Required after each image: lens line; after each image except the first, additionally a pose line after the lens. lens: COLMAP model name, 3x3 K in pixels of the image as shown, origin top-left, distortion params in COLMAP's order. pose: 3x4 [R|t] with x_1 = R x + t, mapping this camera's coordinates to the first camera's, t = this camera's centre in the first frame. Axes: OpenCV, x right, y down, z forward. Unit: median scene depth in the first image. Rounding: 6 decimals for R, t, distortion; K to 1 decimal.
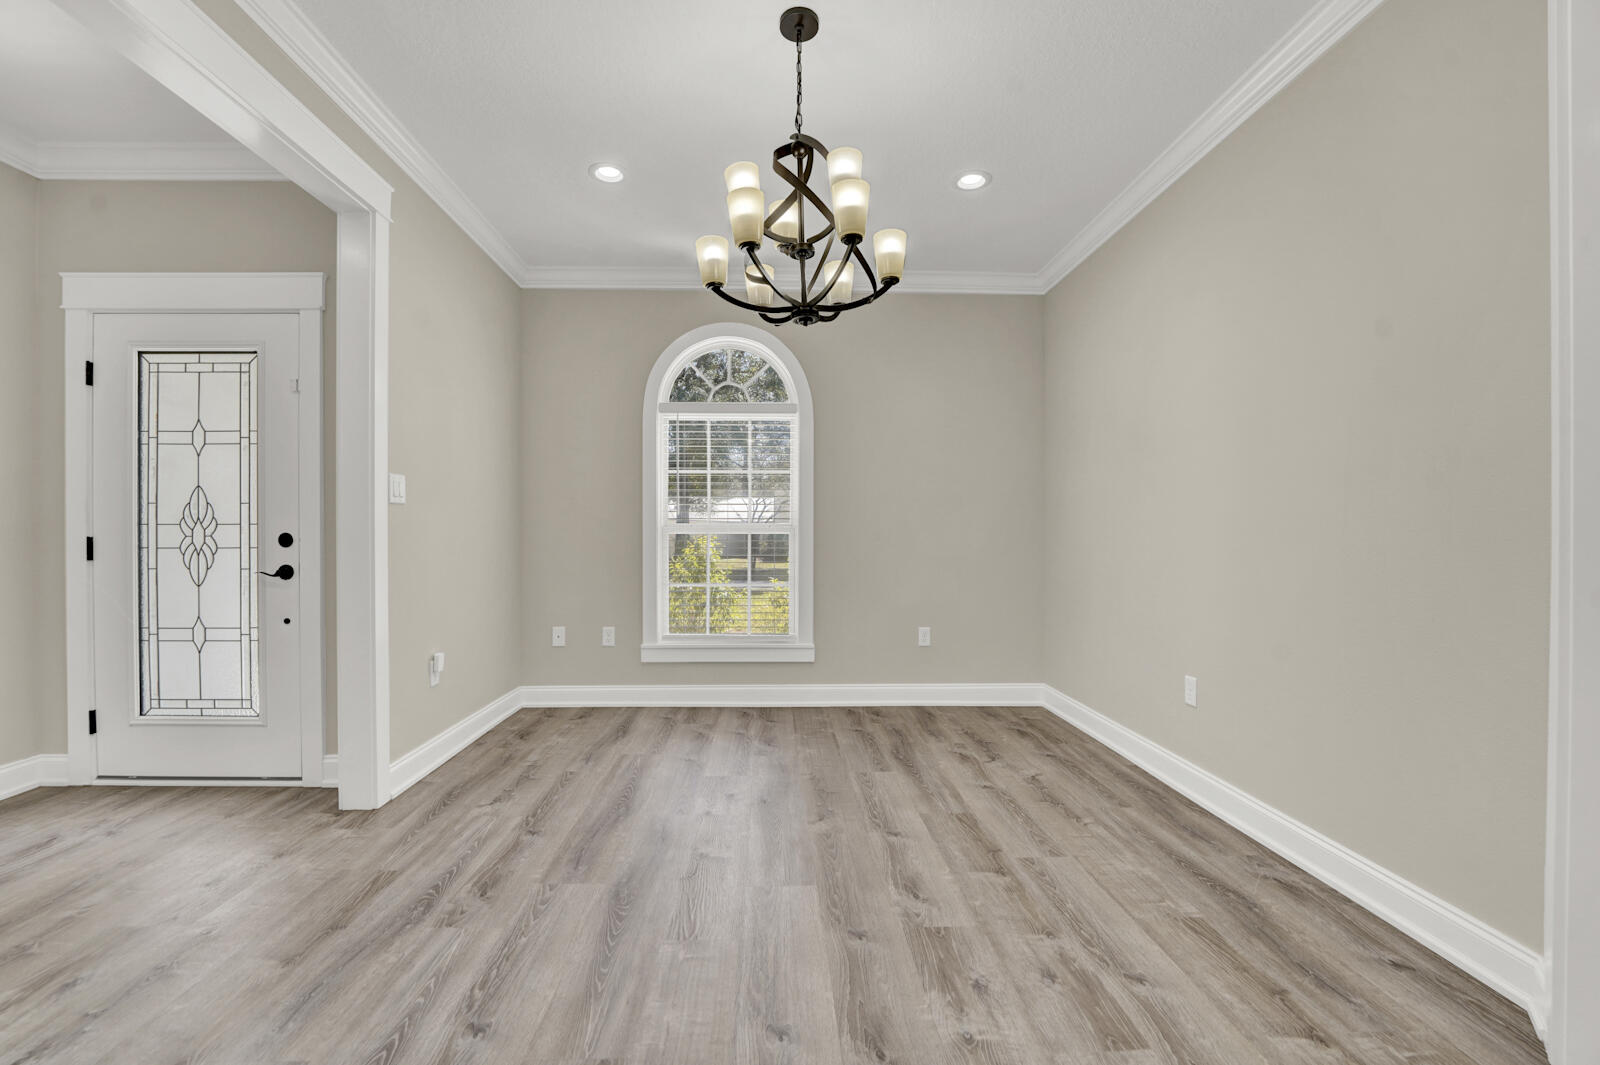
lens RADIAL K [[667.0, 0, 777.5], [0, 667.0, 535.6], [0, 0, 1]] dist [-0.025282, 0.000096]
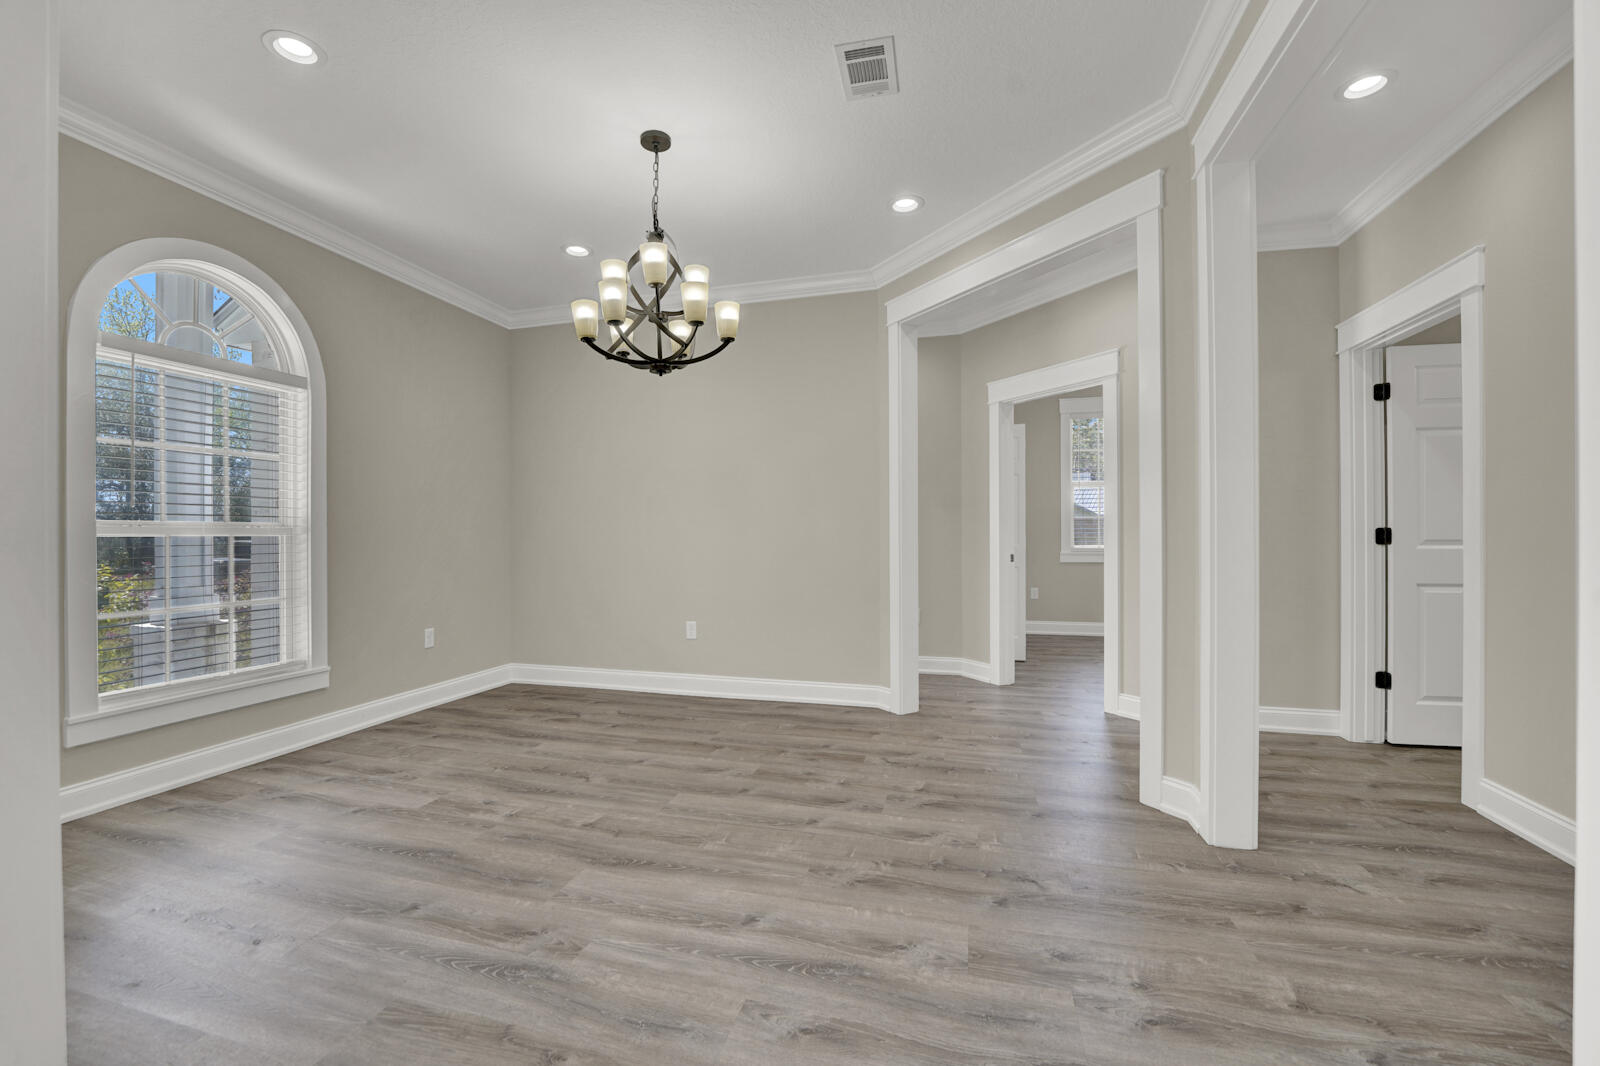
lens RADIAL K [[658.0, 0, 800.0], [0, 658.0, 533.0], [0, 0, 1]] dist [-0.025069, 0.000297]
pose [[0.277696, 0.001154, 0.960668, -0.961622], [0.007525, 0.999966, -0.003377, 0.000178], [-0.960640, 0.008167, 0.277678, 0.315604]]
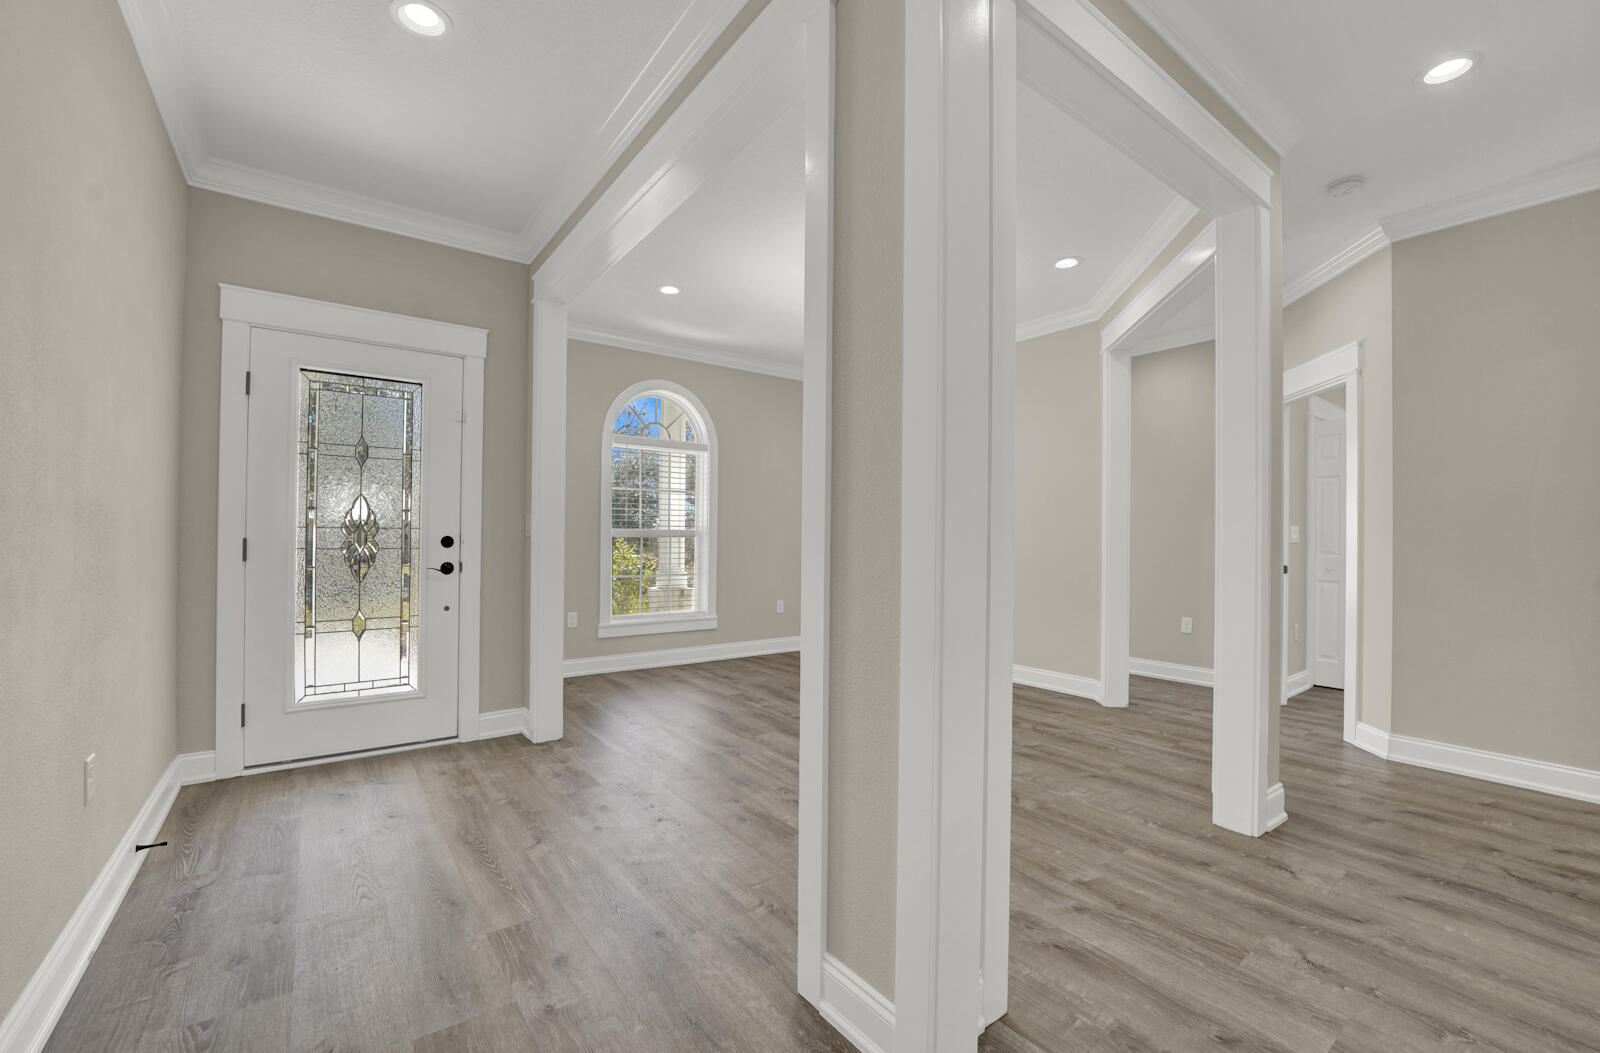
lens RADIAL K [[674.8, 0, 803.5], [0, 674.8, 533.9], [0, 0, 1]] dist [-0.025641, 0.000331]
pose [[0.809285, 0.009038, 0.587346, -1.069353], [-0.006752, 0.999959, -0.006084, -0.006069], [-0.587377, 0.000958, 0.809313, -0.450059]]
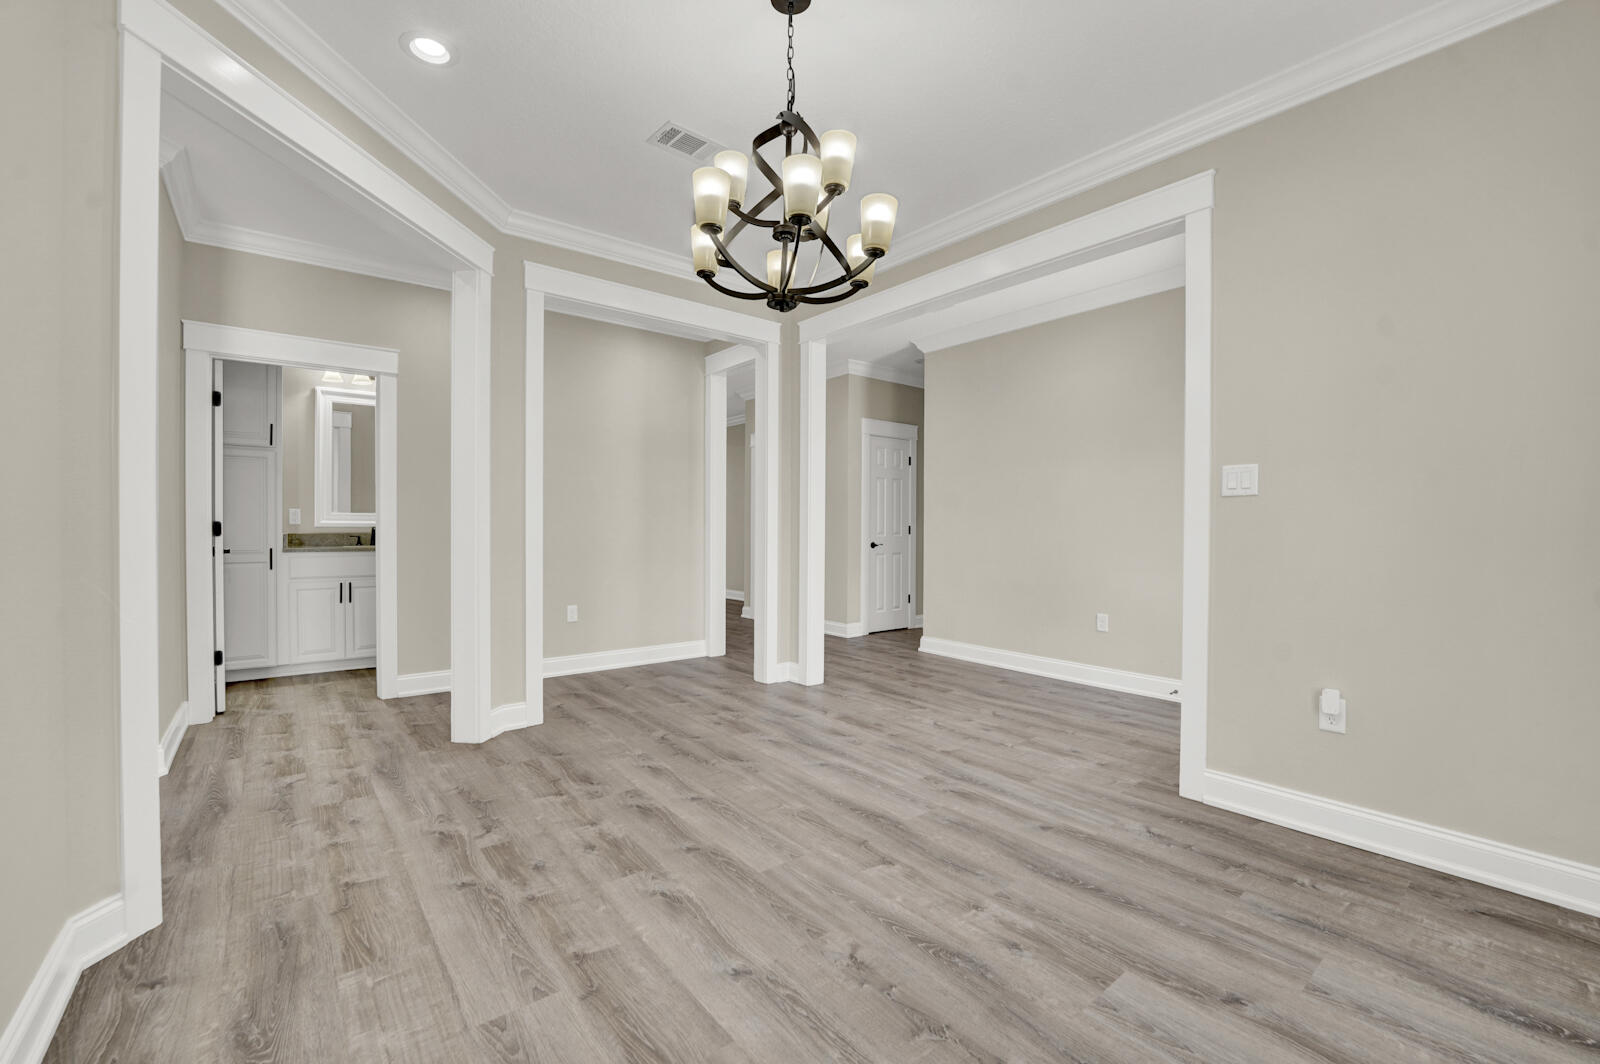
lens RADIAL K [[662.8, 0, 783.5], [0, 662.8, 532.6], [0, 0, 1]] dist [-0.023620, 0.001166]
pose [[-0.801277, 0.000034, -0.598293, 0.519239], [-0.007405, 0.999923, 0.009975, -0.001103], [0.598247, 0.012423, -0.801215, 1.501271]]
